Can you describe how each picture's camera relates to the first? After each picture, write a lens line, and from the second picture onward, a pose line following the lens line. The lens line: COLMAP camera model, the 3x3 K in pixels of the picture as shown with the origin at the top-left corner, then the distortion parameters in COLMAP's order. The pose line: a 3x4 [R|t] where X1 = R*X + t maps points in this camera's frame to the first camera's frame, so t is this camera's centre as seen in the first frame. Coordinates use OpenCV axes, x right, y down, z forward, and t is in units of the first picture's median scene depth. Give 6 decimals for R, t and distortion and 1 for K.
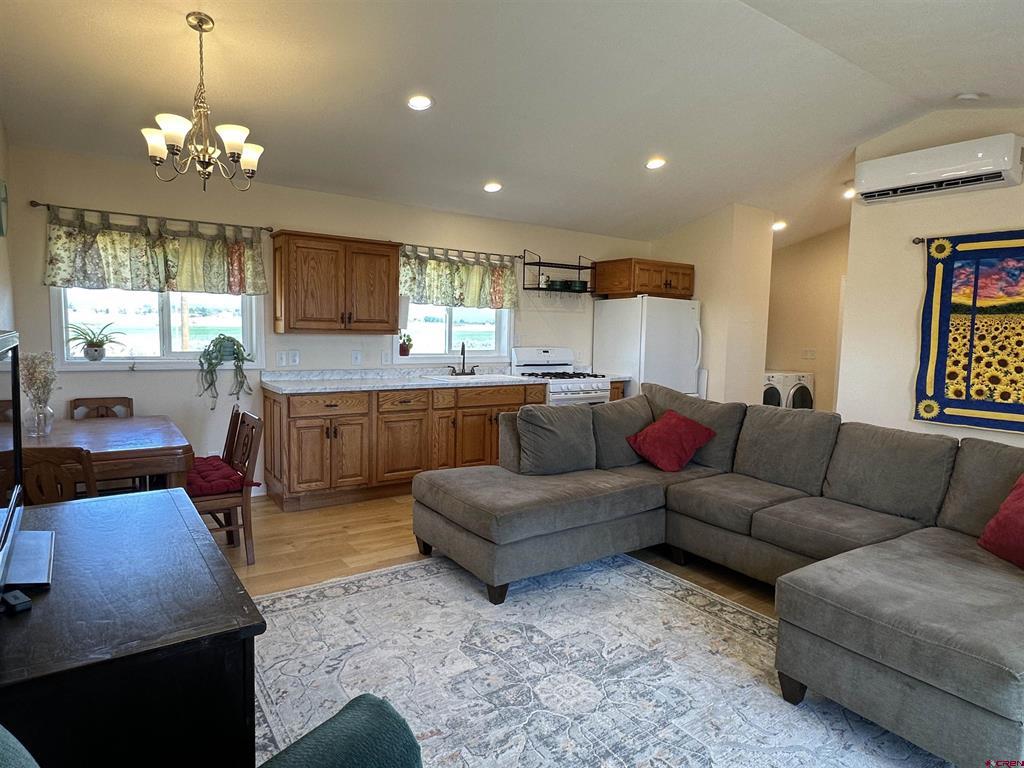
lens RADIAL K [[604.3, 0, 511.7], [0, 604.3, 389.5], [0, 0, 1]] dist [0.001199, -0.001621]
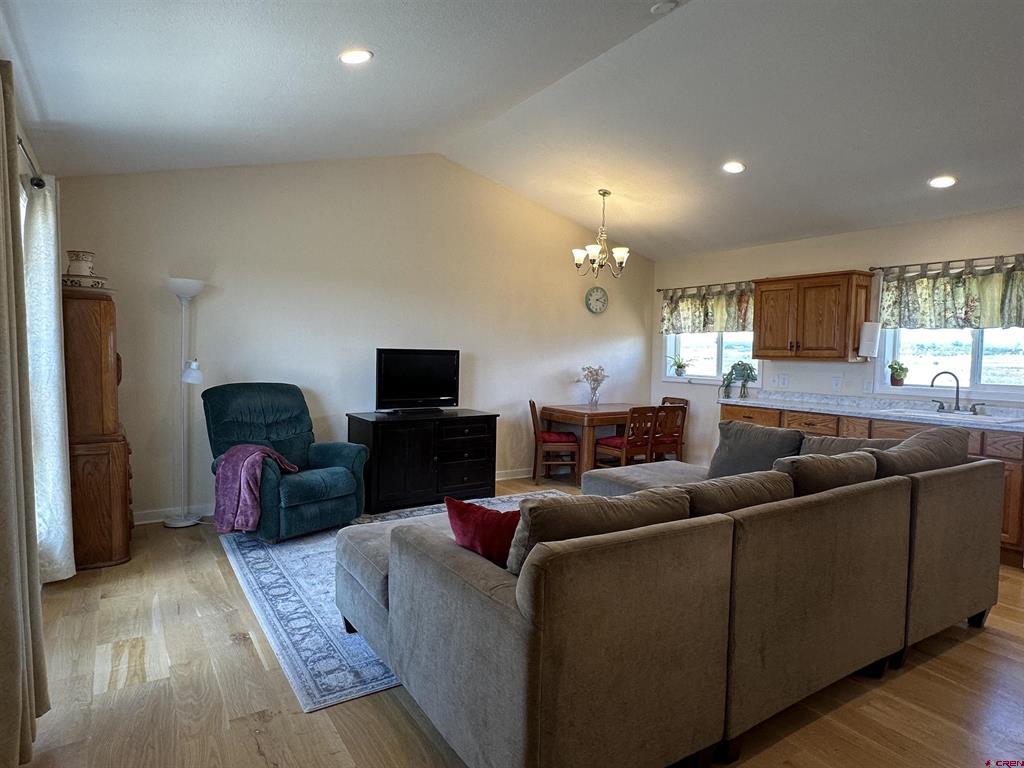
lens RADIAL K [[604.3, 0, 511.7], [0, 604.3, 389.5], [0, 0, 1]] dist [0.001199, -0.001621]
pose [[-0.033661, 0.038381, -0.998696, 0.892424], [-0.116603, 0.992287, 0.042065, -0.023967], [0.992608, 0.117867, -0.028926, 0.520238]]
